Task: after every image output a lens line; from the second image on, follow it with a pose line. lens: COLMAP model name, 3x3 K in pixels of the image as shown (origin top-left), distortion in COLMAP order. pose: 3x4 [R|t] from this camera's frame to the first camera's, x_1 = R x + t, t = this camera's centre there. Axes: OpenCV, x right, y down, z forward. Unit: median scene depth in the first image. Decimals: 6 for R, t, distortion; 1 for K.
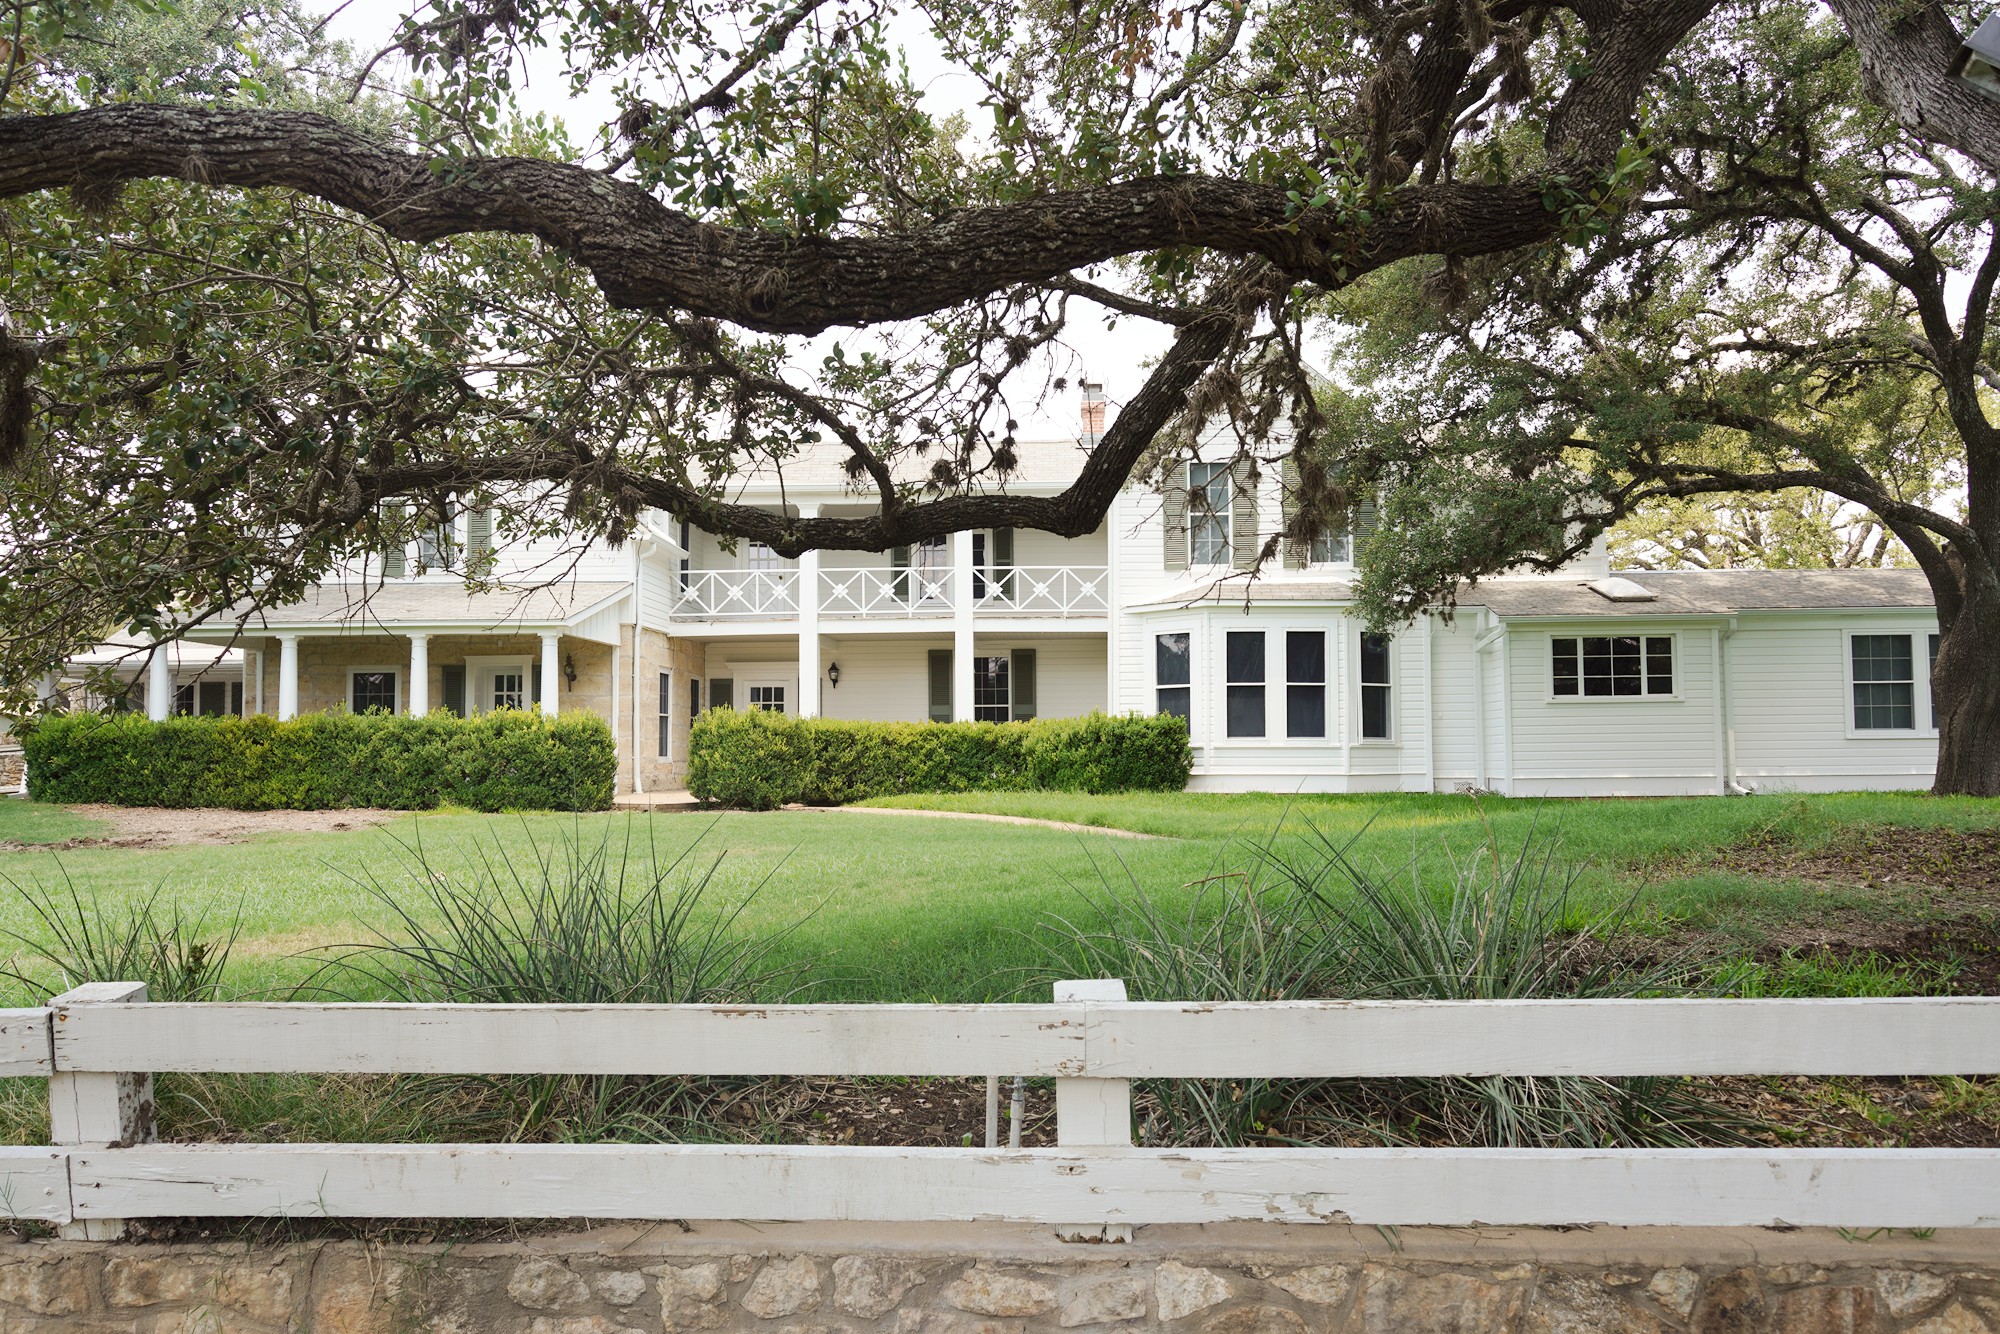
lens RADIAL K [[1610.9, 0, 999.4], [0, 1610.9, 665.5], [0, 0, 1]] dist [-0.017045, -0.002434]
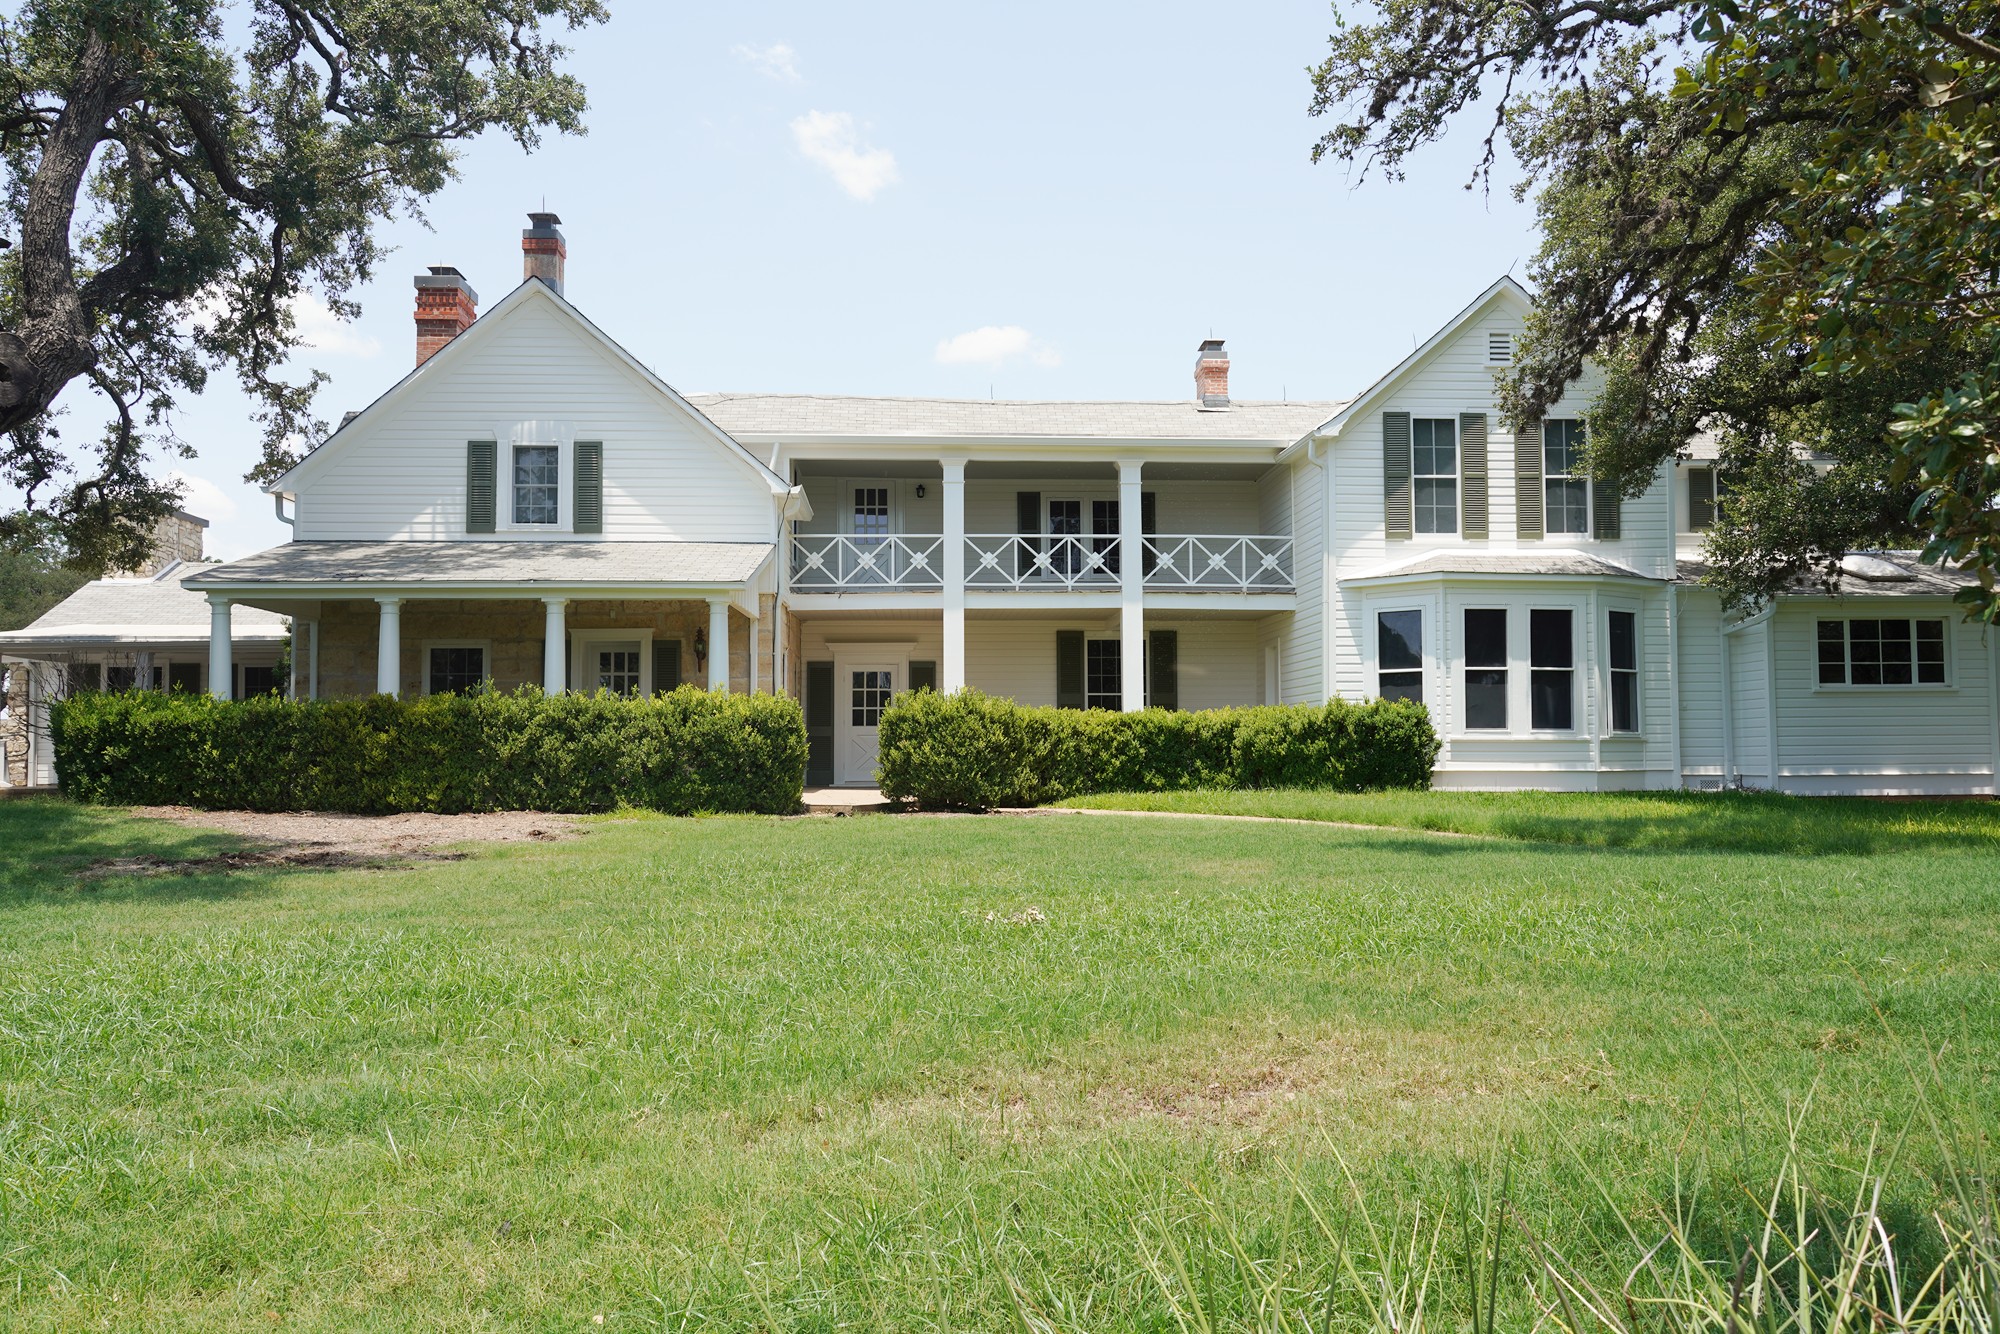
lens RADIAL K [[1610.9, 0, 1003.3], [0, 1610.9, 668.3], [0, 0, 1]] dist [-0.017045, -0.002434]
pose [[0.994545, 0.007471, 0.104044, -0.205287], [-0.007587, 0.999971, 0.000717, 0.012862], [-0.104036, -0.001503, 0.994572, 0.150586]]
